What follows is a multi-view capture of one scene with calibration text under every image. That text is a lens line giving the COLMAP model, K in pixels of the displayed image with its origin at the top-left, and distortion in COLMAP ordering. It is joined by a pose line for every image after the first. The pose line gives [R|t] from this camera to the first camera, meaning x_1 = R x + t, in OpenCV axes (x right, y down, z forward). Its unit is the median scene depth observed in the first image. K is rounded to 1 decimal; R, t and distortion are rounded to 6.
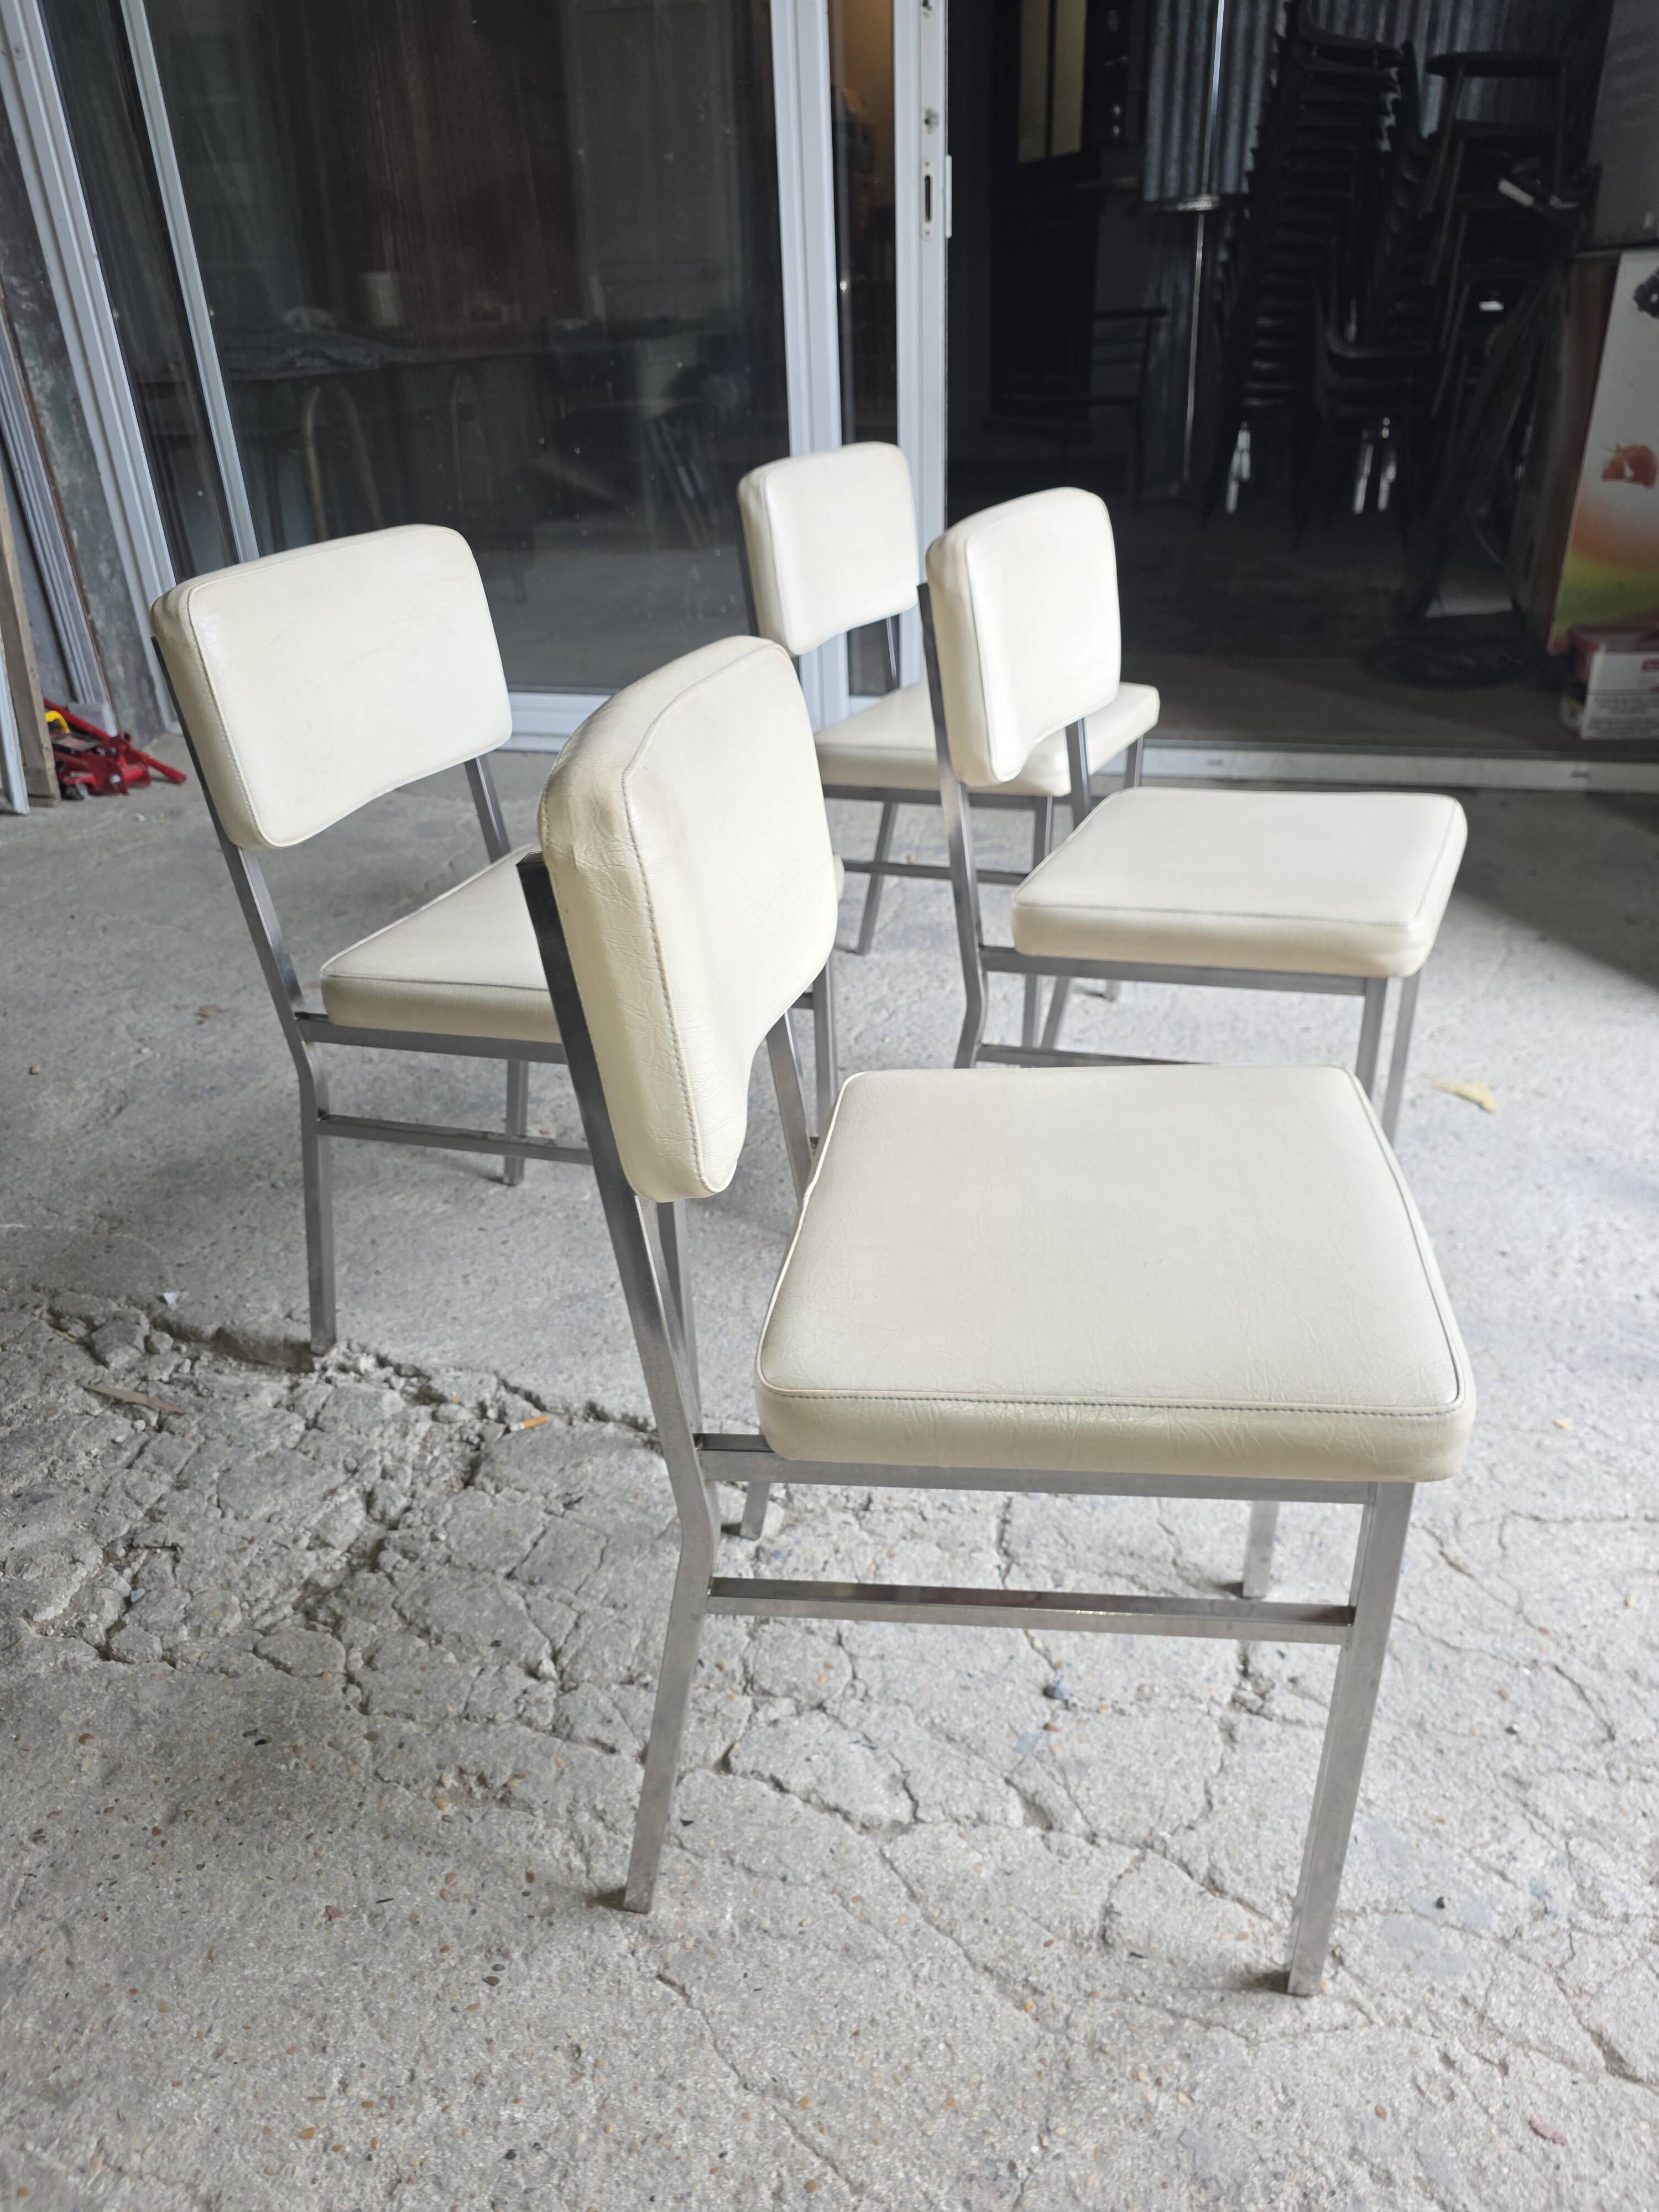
lens RADIAL K [[1490.2, 0, 833.4], [0, 1490.2, 1108.1], [0, 0, 1]] dist [0.018344, -0.015550]
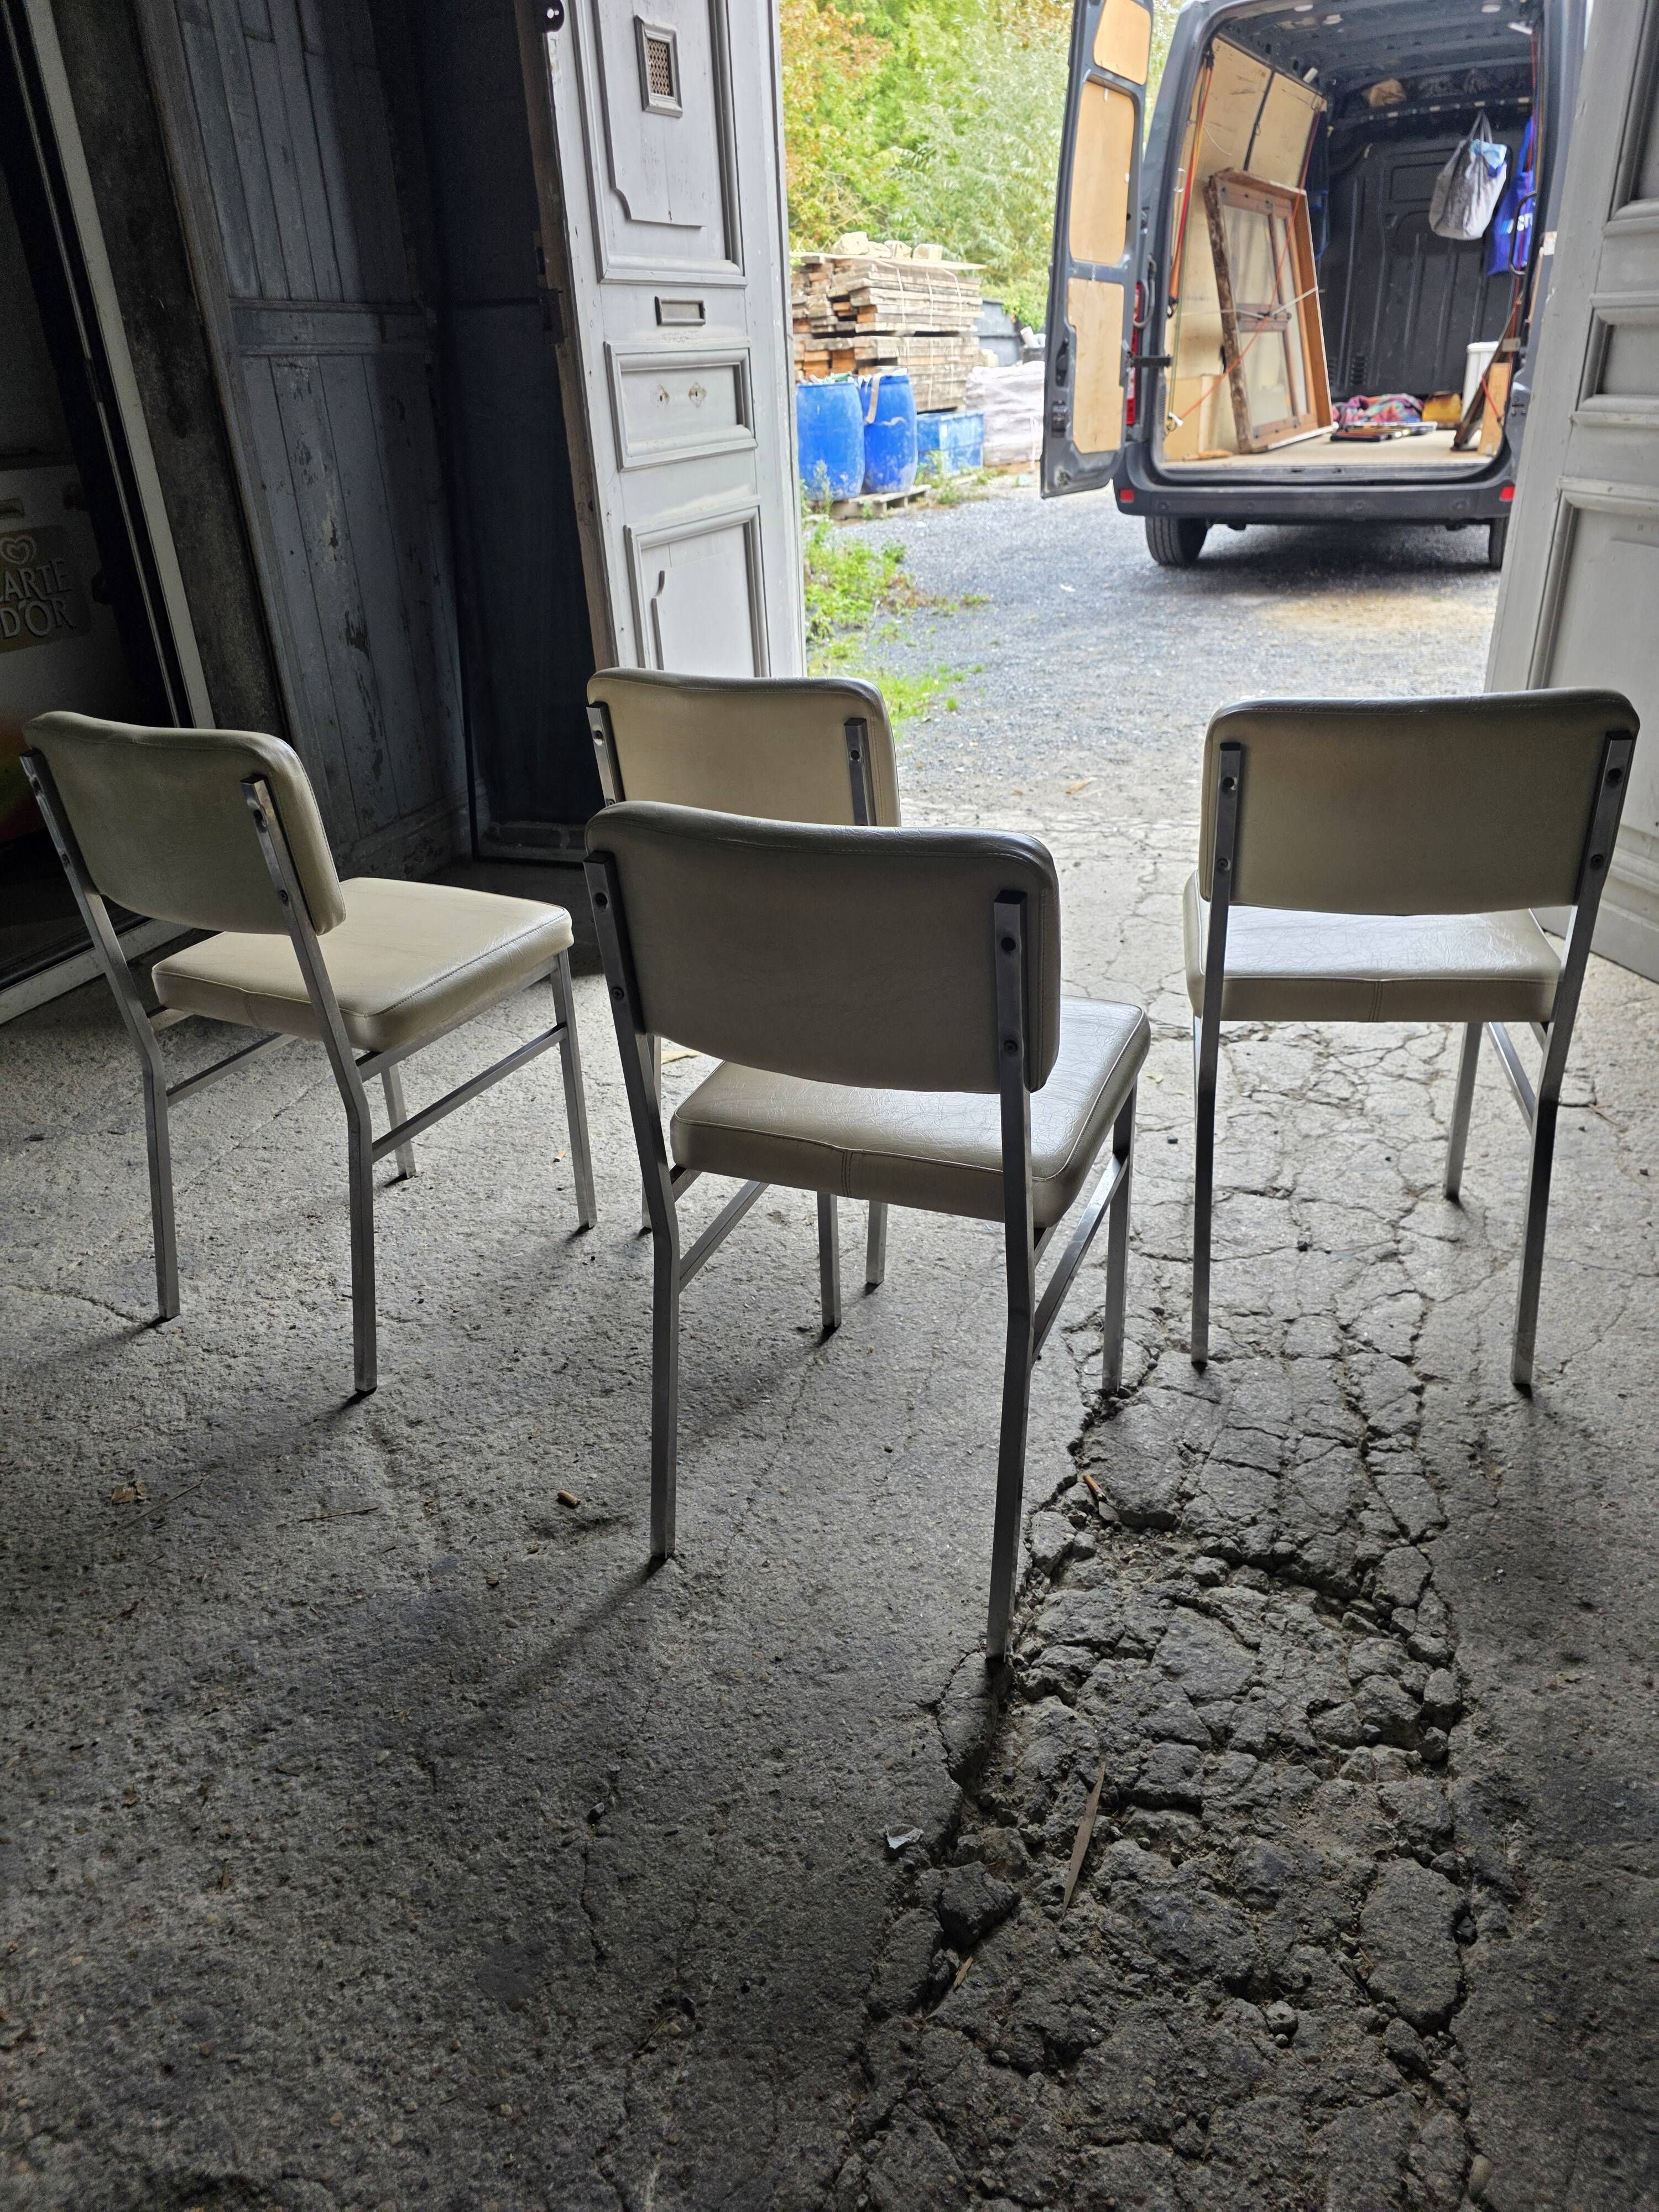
lens RADIAL K [[1491.1, 0, 822.0], [0, 1491.1, 1107.2], [0, 0, 1]] dist [0.044899, -0.038103]
pose [[0.036518, -0.414729, 0.909212, -1.289058], [0.512233, 0.788977, 0.339311, -0.569474], [-0.858070, 0.453337, 0.241250, 0.922532]]
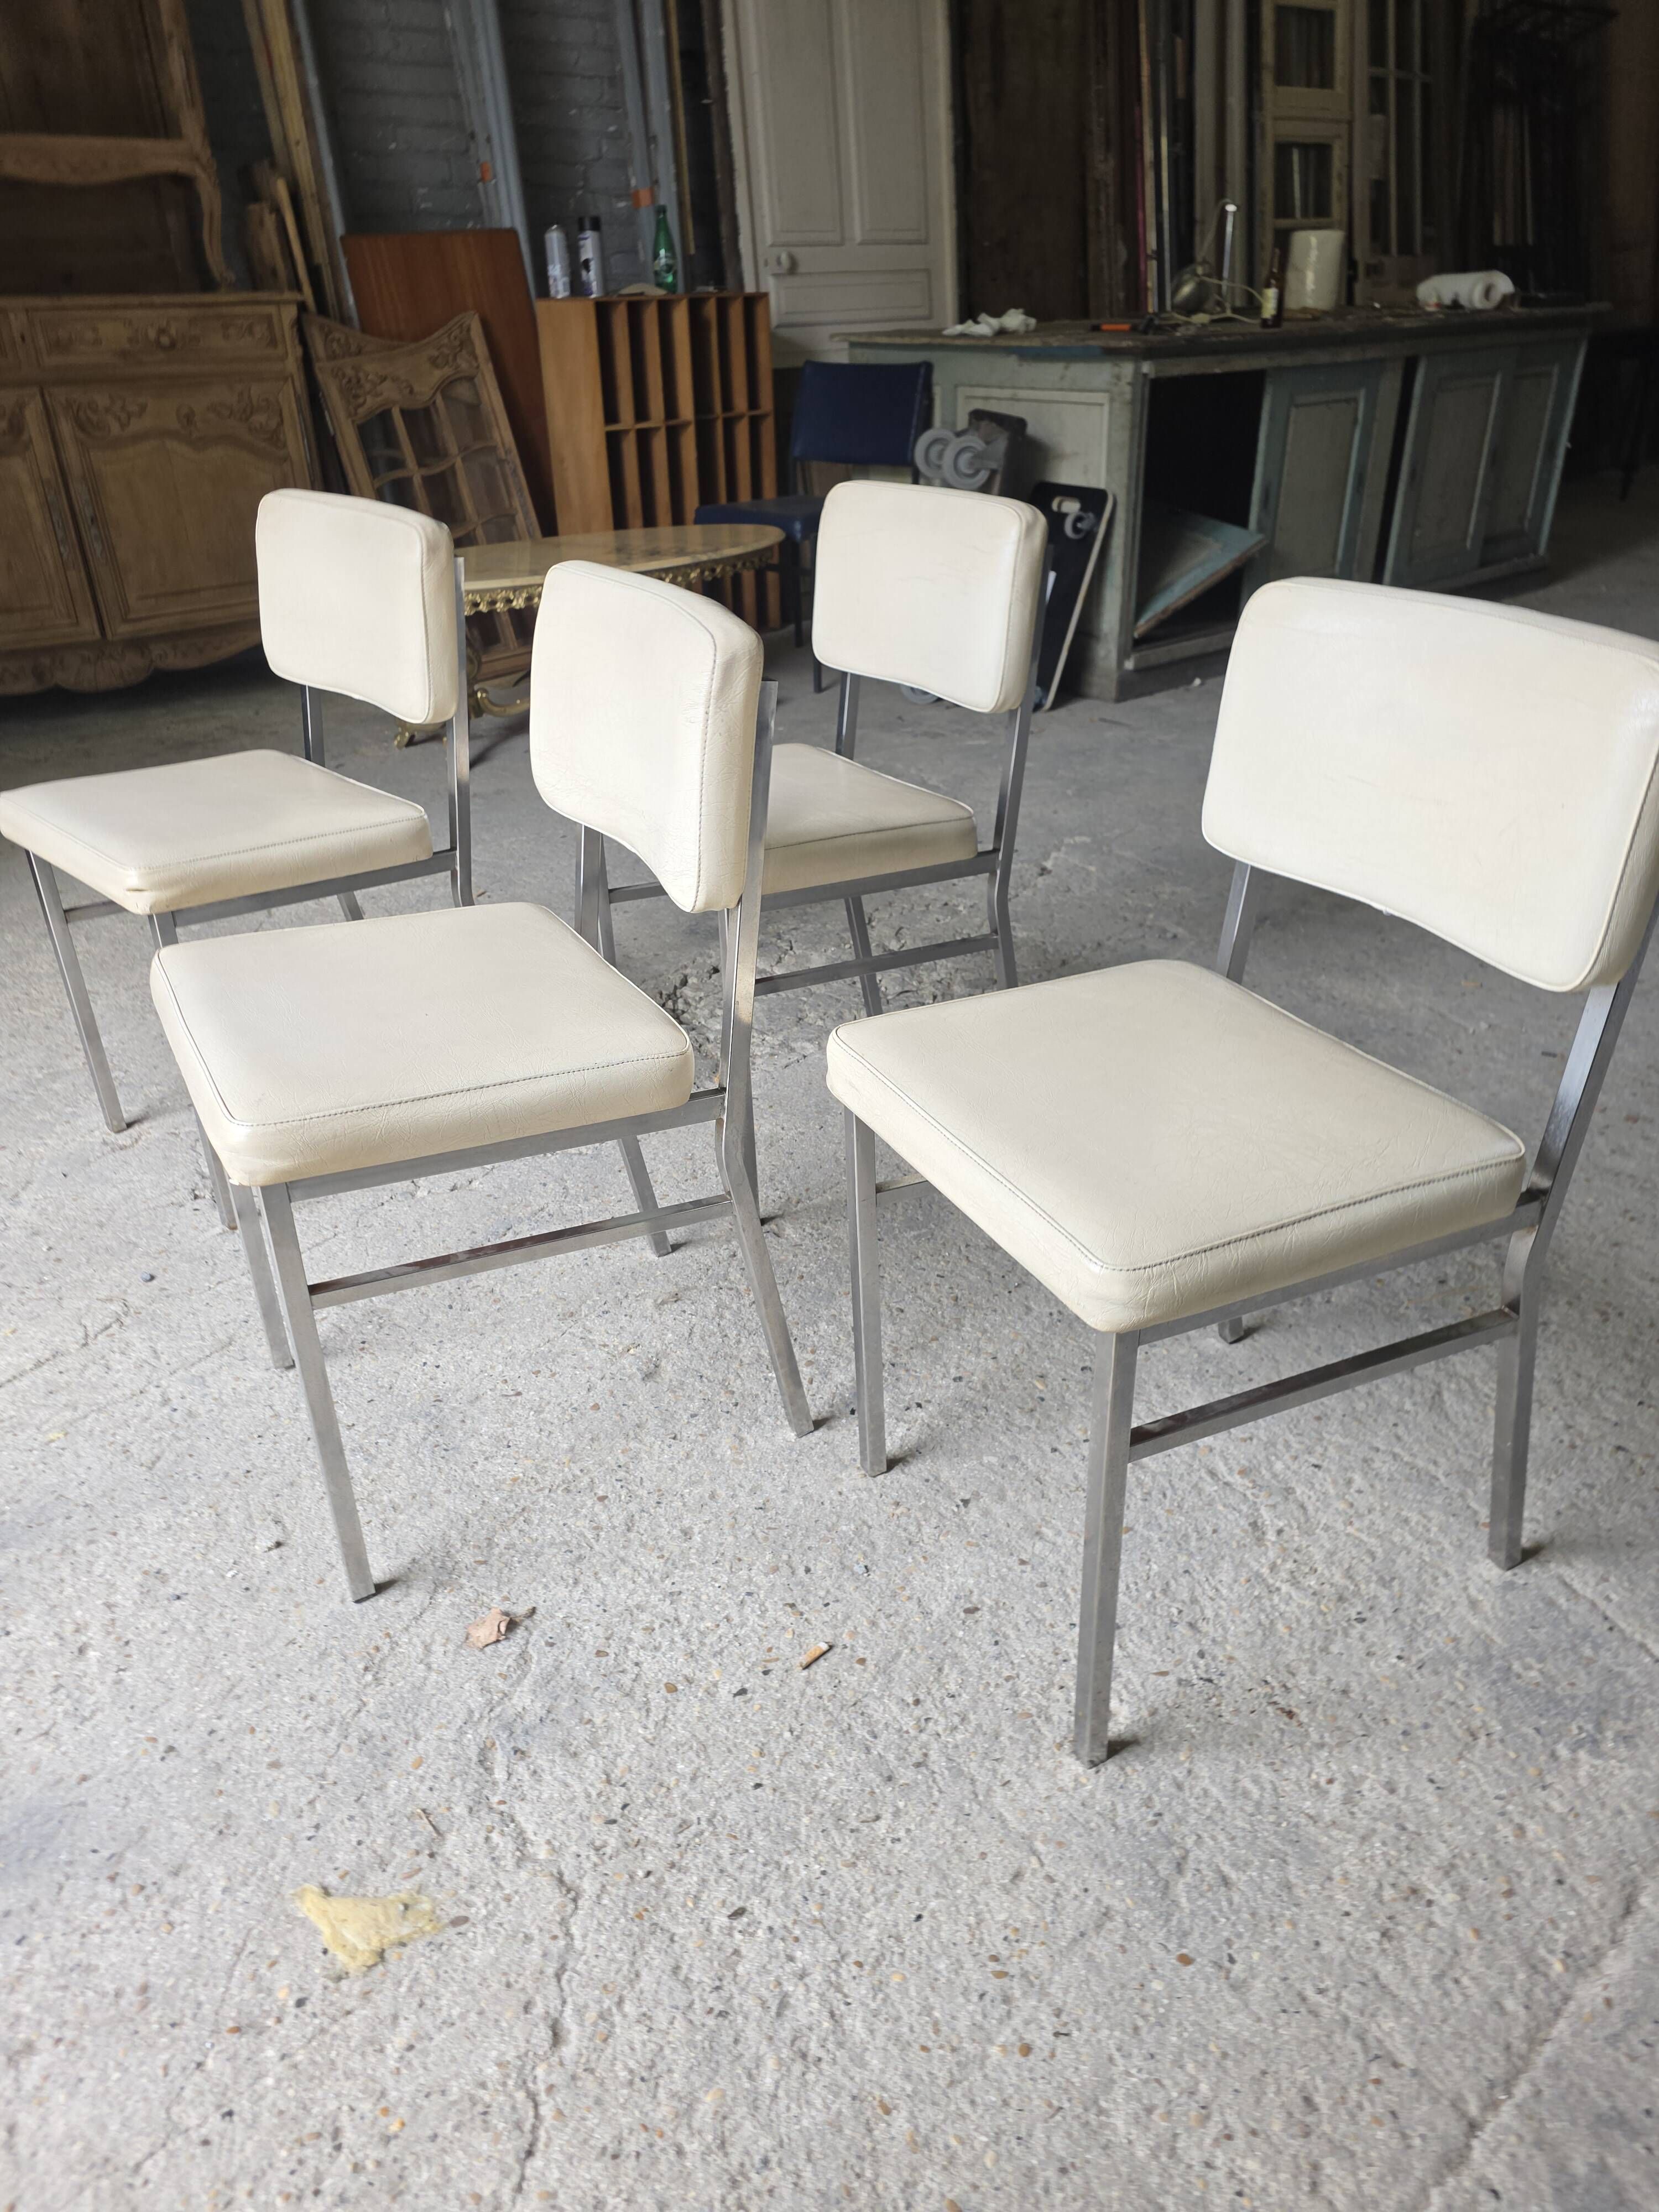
lens RADIAL K [[1516.0, 0, 801.4], [0, 1516.0, 1116.1], [0, 0, 1]] dist [0.034917, -0.028760]
pose [[-0.593833, 0.427845, -0.681404, 0.924959], [-0.341216, 0.633052, 0.694850, -0.976821], [0.728653, 0.645130, -0.229940, 1.687220]]
